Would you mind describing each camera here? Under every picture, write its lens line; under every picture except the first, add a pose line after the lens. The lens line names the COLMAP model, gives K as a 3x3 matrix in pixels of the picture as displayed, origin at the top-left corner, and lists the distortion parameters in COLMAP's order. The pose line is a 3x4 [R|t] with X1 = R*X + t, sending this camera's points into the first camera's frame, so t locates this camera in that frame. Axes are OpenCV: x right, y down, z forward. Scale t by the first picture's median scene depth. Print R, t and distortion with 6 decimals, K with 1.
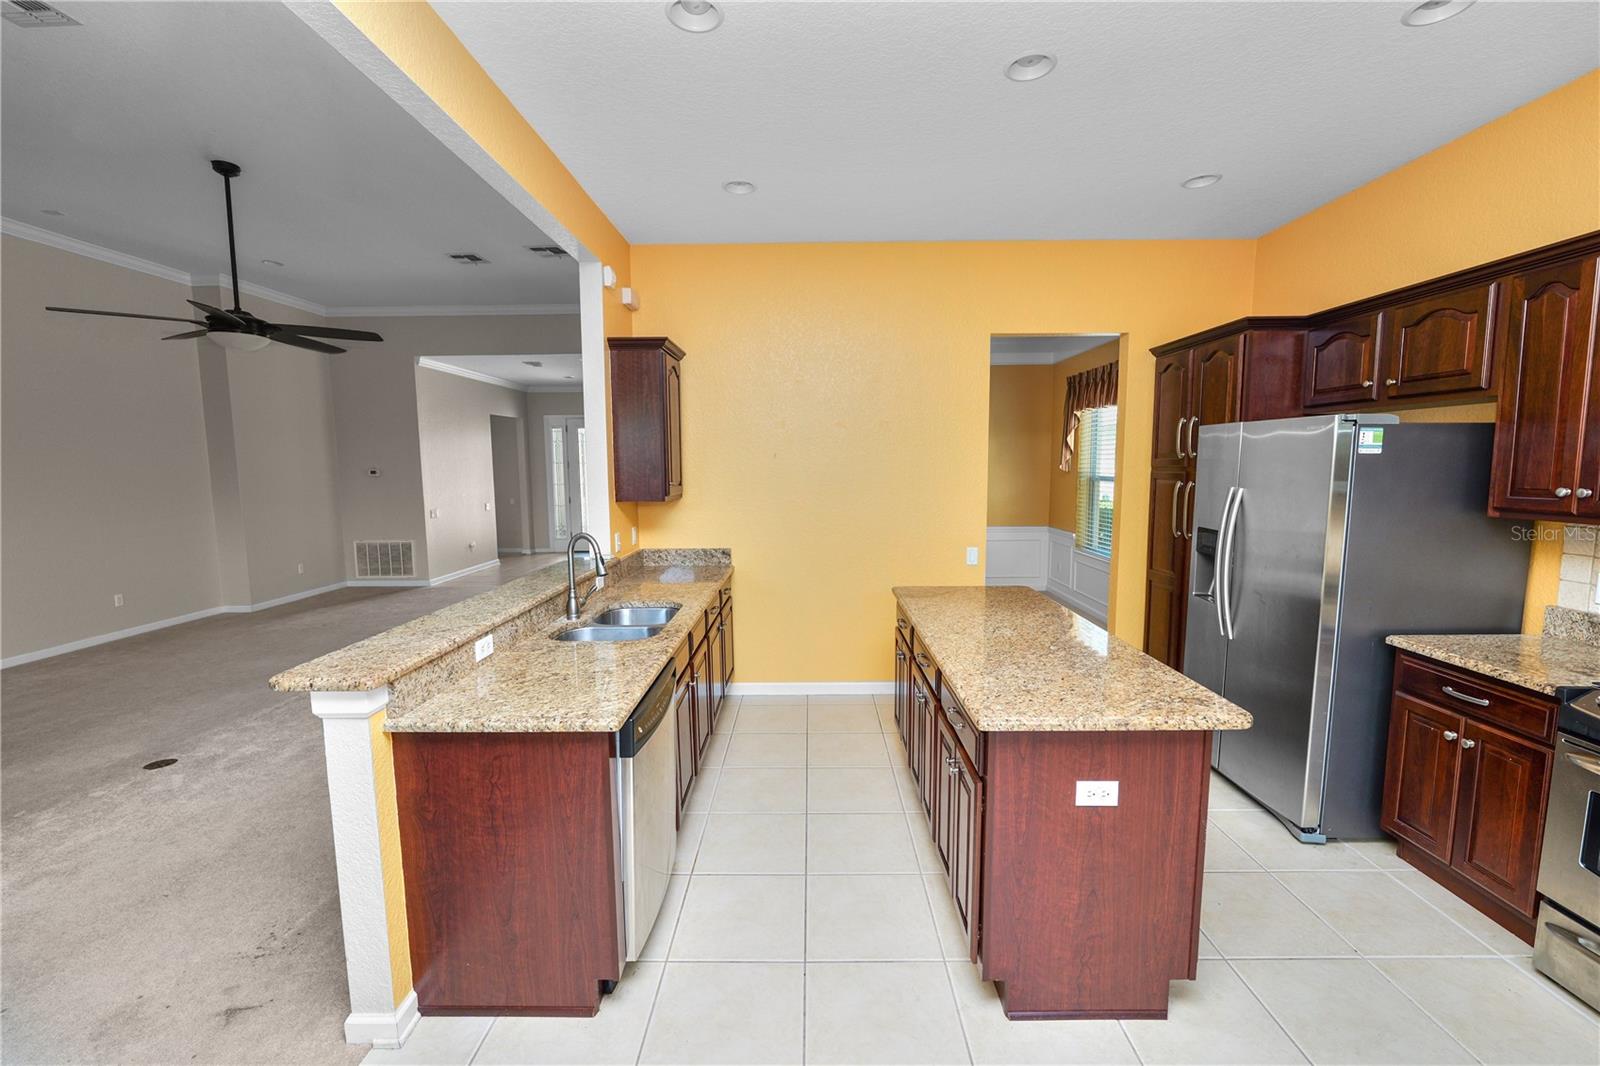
lens RADIAL K [[648.8, 0, 798.3], [0, 648.8, 531.3], [0, 0, 1]] dist [-0.012419, 0.000591]
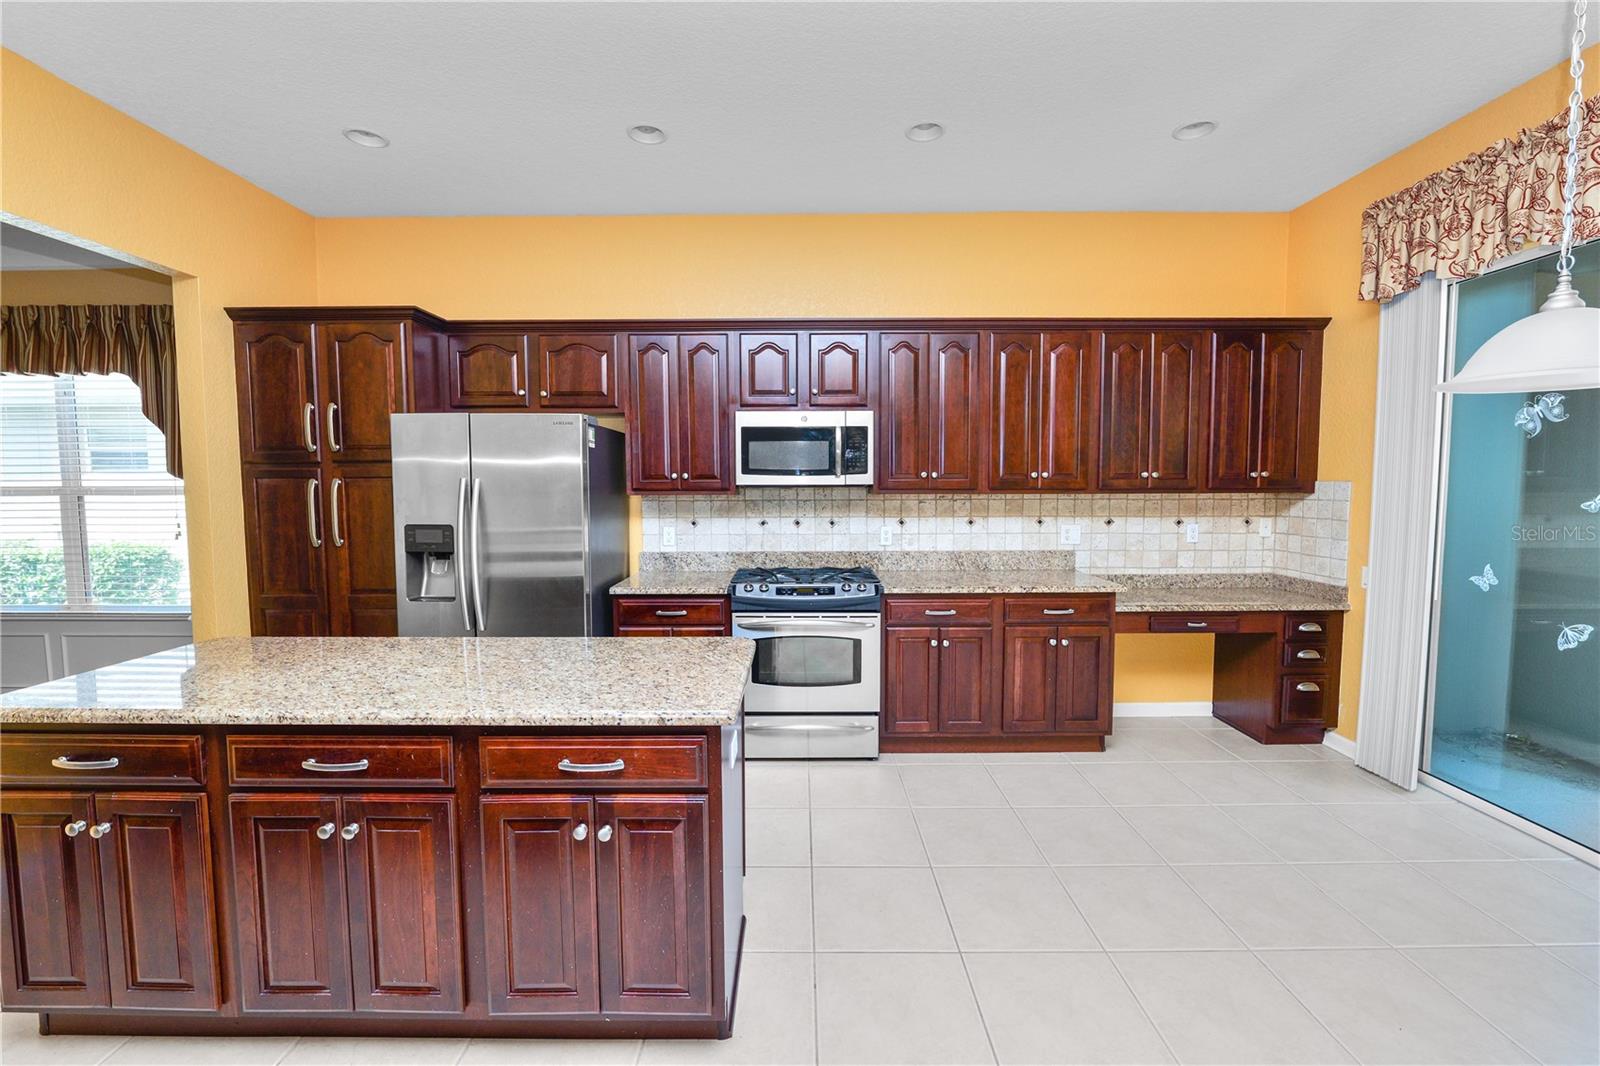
lens RADIAL K [[652.2, 0, 795.3], [0, 652.2, 529.4], [0, 0, 1]] dist [-0.014273, 0.000408]
pose [[-0.010828, -0.063989, 0.997892, -0.392298], [0.107750, 0.992065, 0.064785, -0.001073], [-0.994119, 0.108224, -0.003847, 0.604584]]
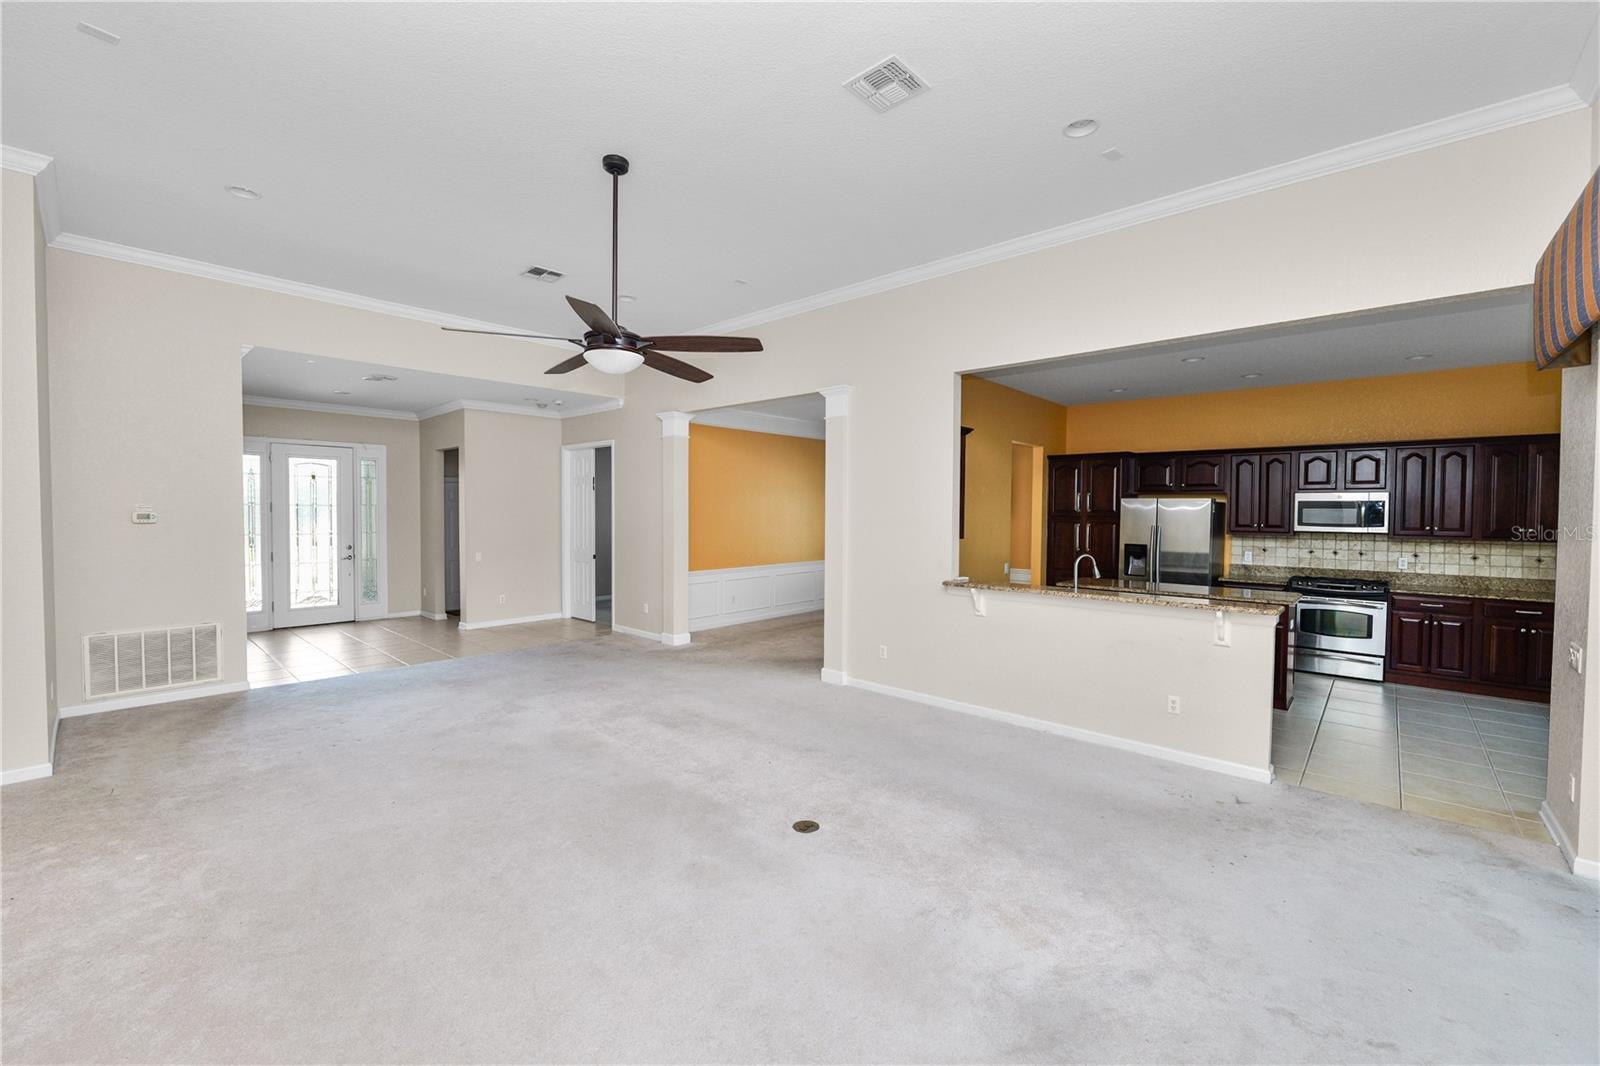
lens RADIAL K [[648.8, 0, 798.3], [0, 648.8, 531.3], [0, 0, 1]] dist [-0.012419, 0.000591]
pose [[0.663822, -0.010223, 0.747821, -2.330308], [0.065748, 0.996833, -0.044736, -0.032524], [-0.744995, 0.078864, 0.662392, 0.477019]]
